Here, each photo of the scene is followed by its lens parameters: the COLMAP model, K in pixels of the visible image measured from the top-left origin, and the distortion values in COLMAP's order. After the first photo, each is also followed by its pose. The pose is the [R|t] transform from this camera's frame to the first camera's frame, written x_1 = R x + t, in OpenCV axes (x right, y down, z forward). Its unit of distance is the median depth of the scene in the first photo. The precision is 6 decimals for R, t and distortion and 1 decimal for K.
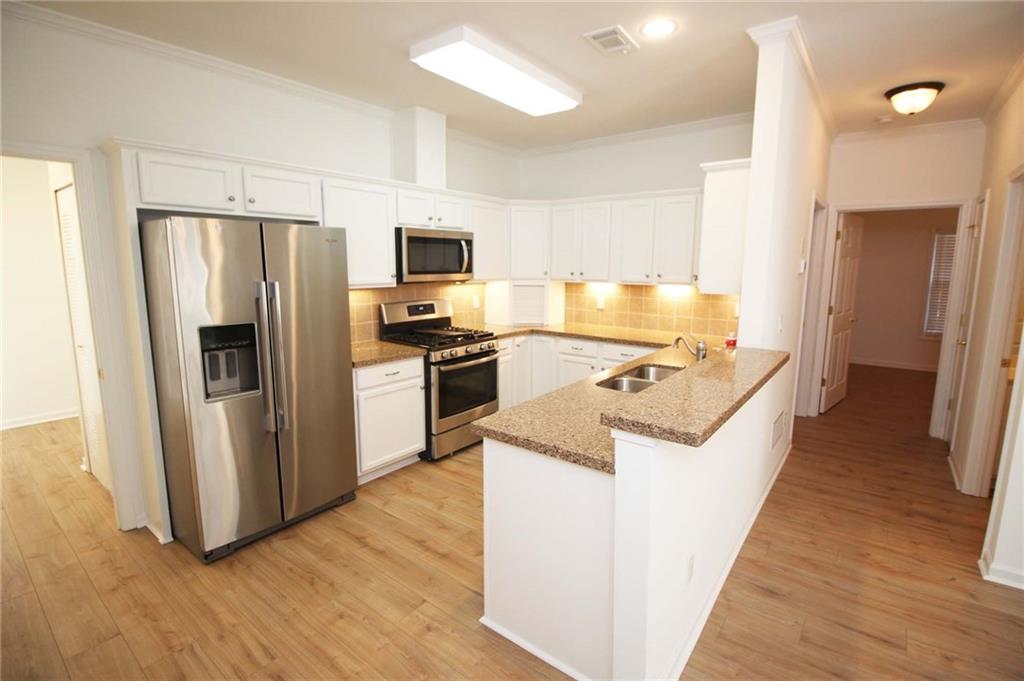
lens RADIAL K [[474.2, 0, 517.9], [0, 474.2, 337.4], [0, 0, 1]] dist [-0.001479, -0.013673]
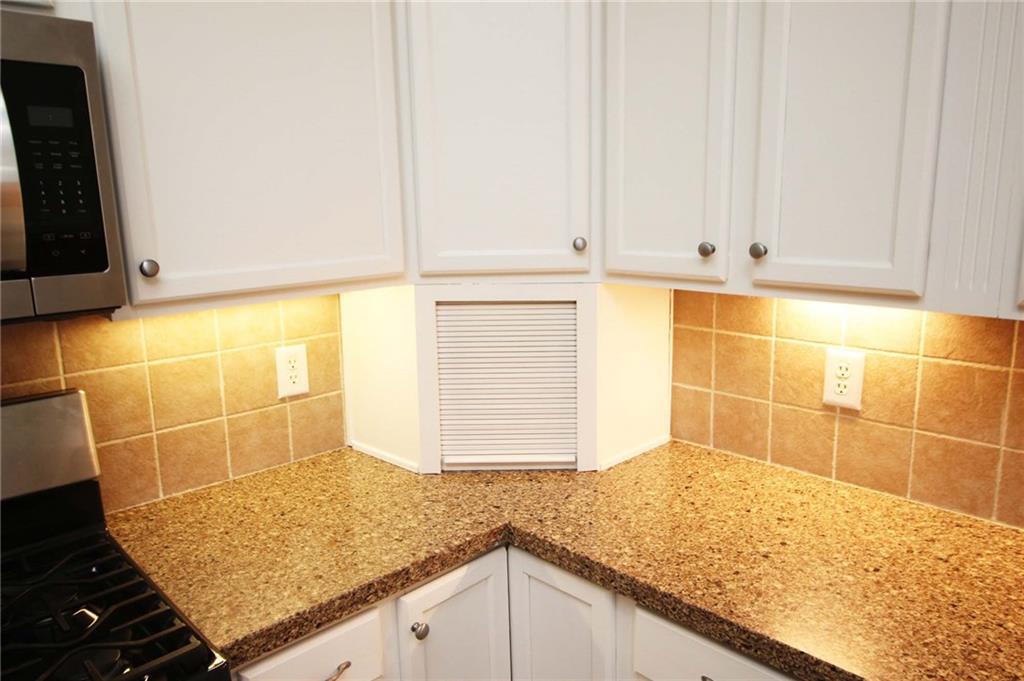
lens RADIAL K [[716.8, 0, 516.7], [0, 716.8, 336.8], [0, 0, 1]] dist [0.002369, -0.000768]
pose [[0.991204, 0.001225, -0.132337, 0.080053], [0.003284, 0.999422, 0.033848, -0.115624], [0.132301, -0.033985, 0.990627, 0.734990]]
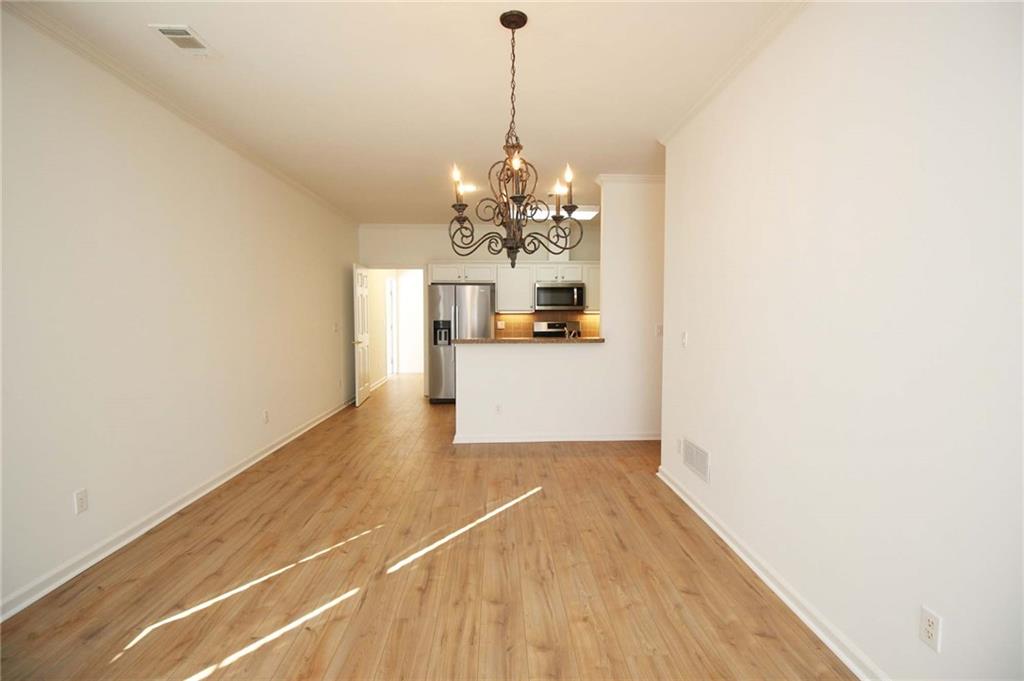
lens RADIAL K [[474.2, 0, 517.9], [0, 474.2, 337.4], [0, 0, 1]] dist [-0.001479, -0.013673]
pose [[0.647001, 0.032719, -0.761787, 1.105484], [-0.118492, 0.991256, -0.058063, 0.110440], [0.753226, 0.127833, 0.645220, -0.295989]]
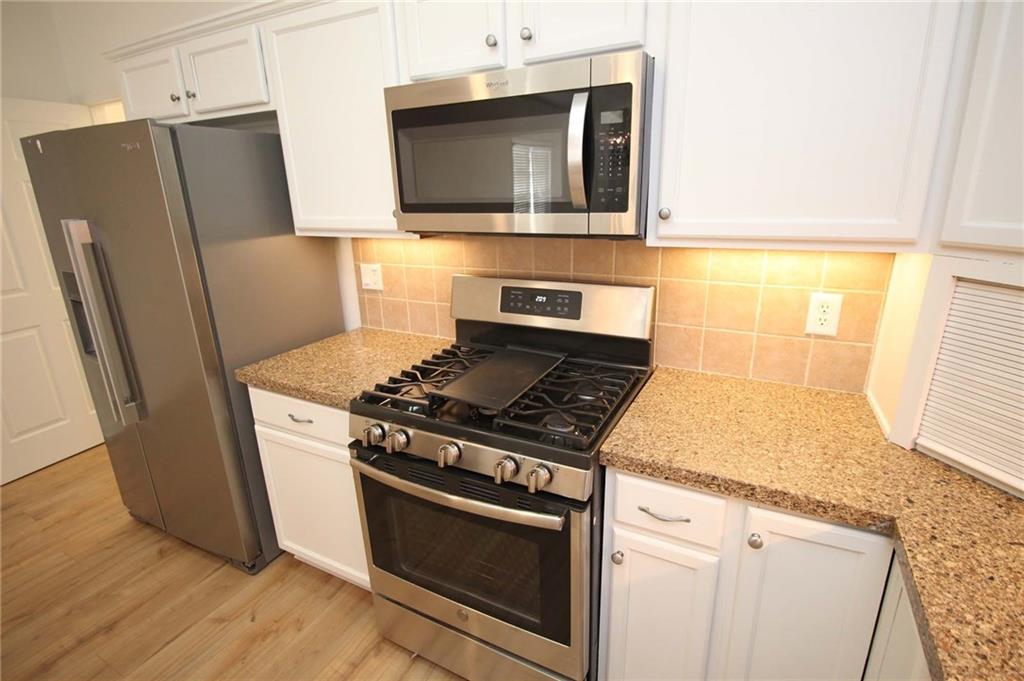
lens RADIAL K [[491.7, 0, 514.4], [0, 491.7, 337.3], [0, 0, 1]] dist [-0.022763, -0.000796]
pose [[0.177588, 0.274473, -0.945054, 0.178399], [-0.128508, 0.958563, 0.254249, -0.125033], [0.975678, 0.076295, 0.205501, 0.848810]]
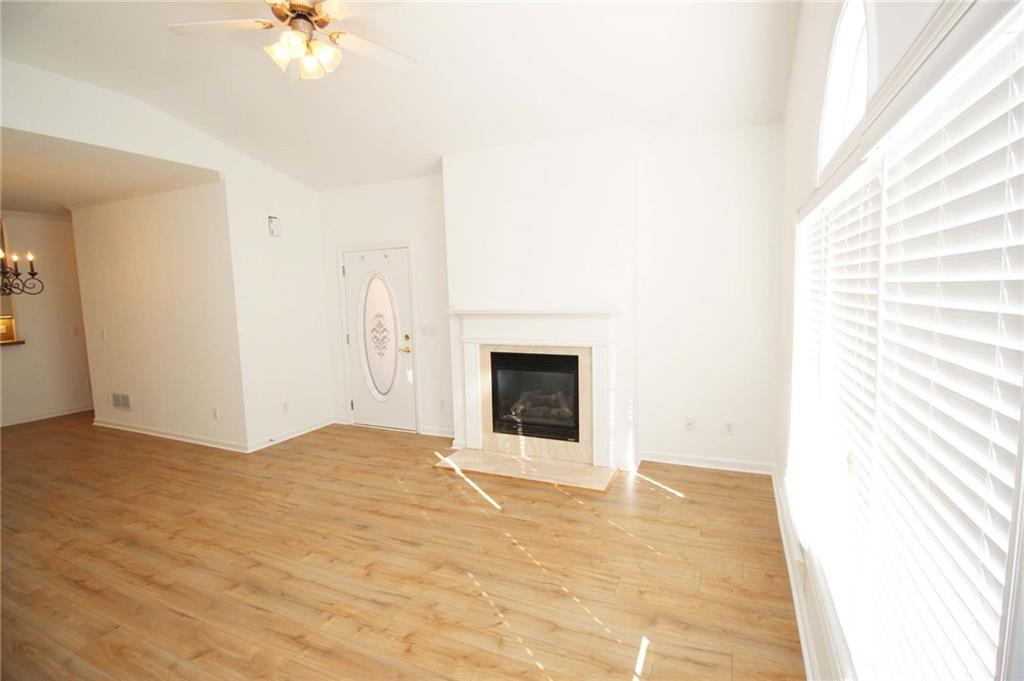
lens RADIAL K [[474.2, 0, 517.9], [0, 474.2, 337.4], [0, 0, 1]] dist [-0.001479, -0.013673]
pose [[0.972961, -0.055845, 0.224116, 1.536446], [0.070113, 0.995954, -0.056214, 0.201053], [-0.220070, 0.070408, 0.972940, -1.151431]]
